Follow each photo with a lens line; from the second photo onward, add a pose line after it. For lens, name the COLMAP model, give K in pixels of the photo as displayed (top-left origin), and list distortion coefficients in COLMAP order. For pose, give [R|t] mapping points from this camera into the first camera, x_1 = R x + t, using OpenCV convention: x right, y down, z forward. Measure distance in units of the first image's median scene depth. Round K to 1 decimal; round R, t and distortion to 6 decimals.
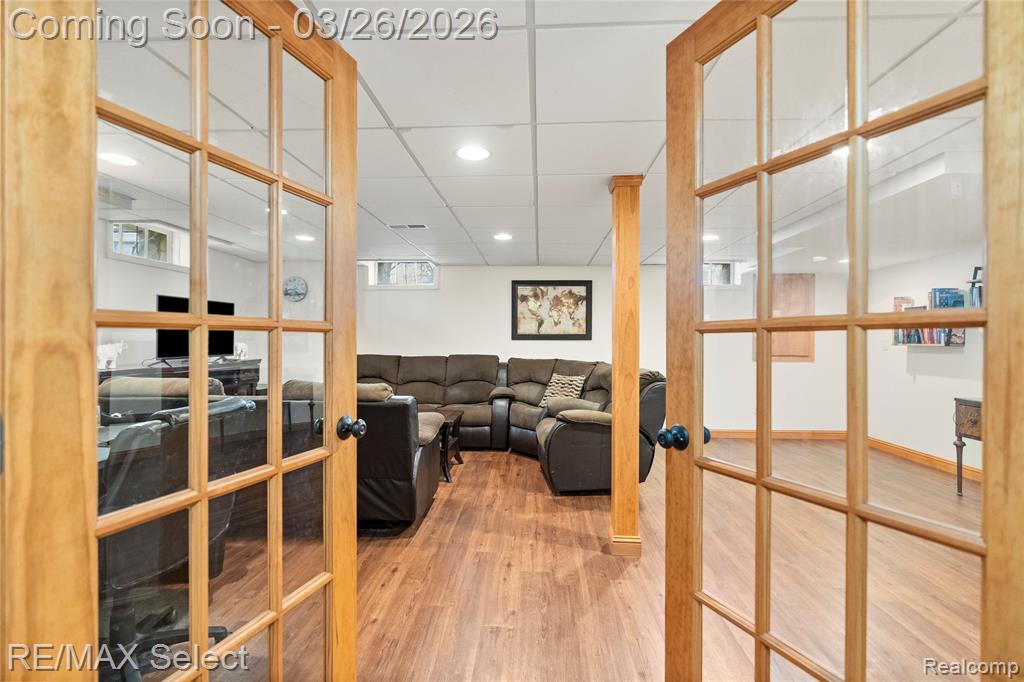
lens RADIAL K [[465.1, 0, 515.0], [0, 465.1, 341.3], [0, 0, 1]] dist [-0.014431, 0.004561]
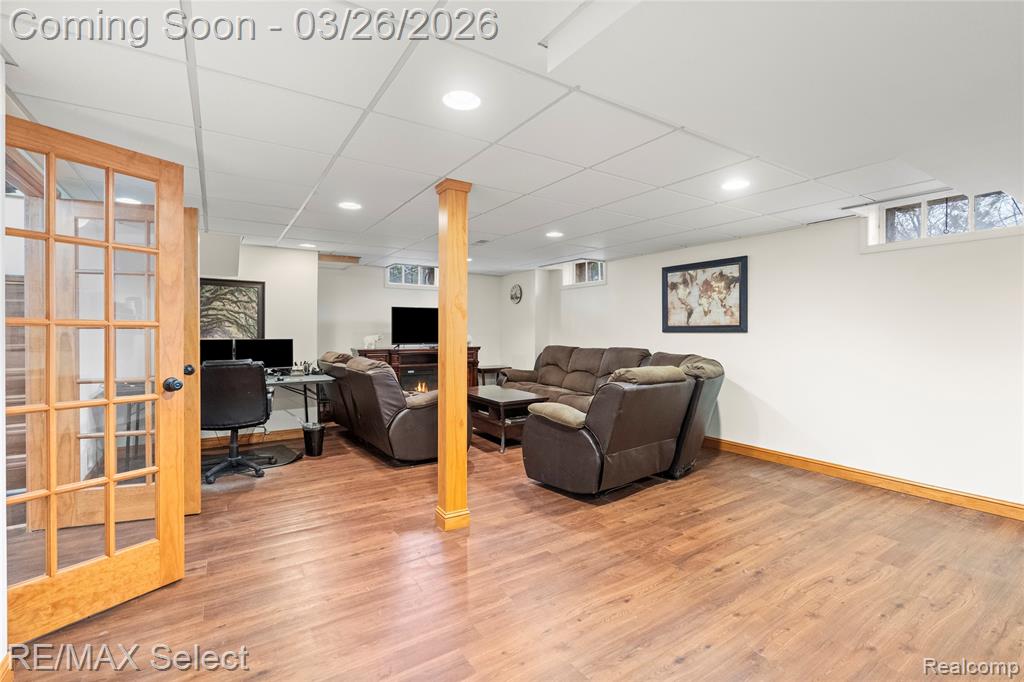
lens RADIAL K [[465.1, 0, 512.0], [0, 465.1, 336.6], [0, 0, 1]] dist [-0.014431, 0.004561]
pose [[0.576678, 0.004326, -0.816960, 0.571395], [-0.003210, 0.999990, 0.003029, 0.002966], [0.816965, 0.000876, 0.576687, 0.232767]]
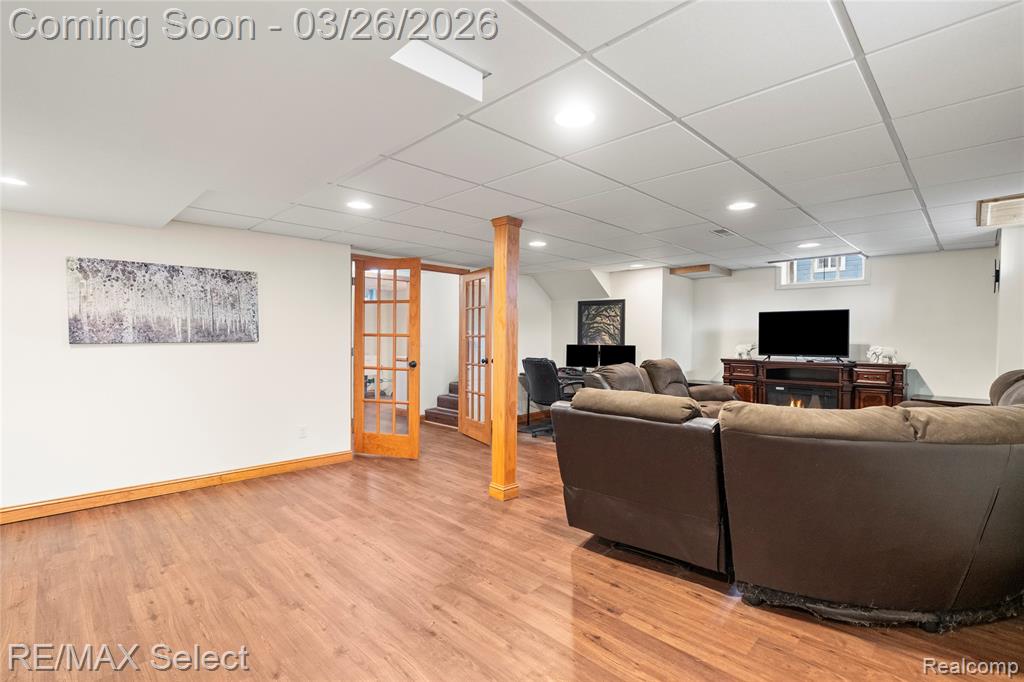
lens RADIAL K [[465.1, 0, 511.4], [0, 465.1, 337.8], [0, 0, 1]] dist [-0.014431, 0.004561]
pose [[-0.677414, -0.006402, -0.735574, 0.575759], [-0.014210, 0.999889, 0.004384, -0.007047], [0.735464, 0.013422, -0.677430, 0.915891]]
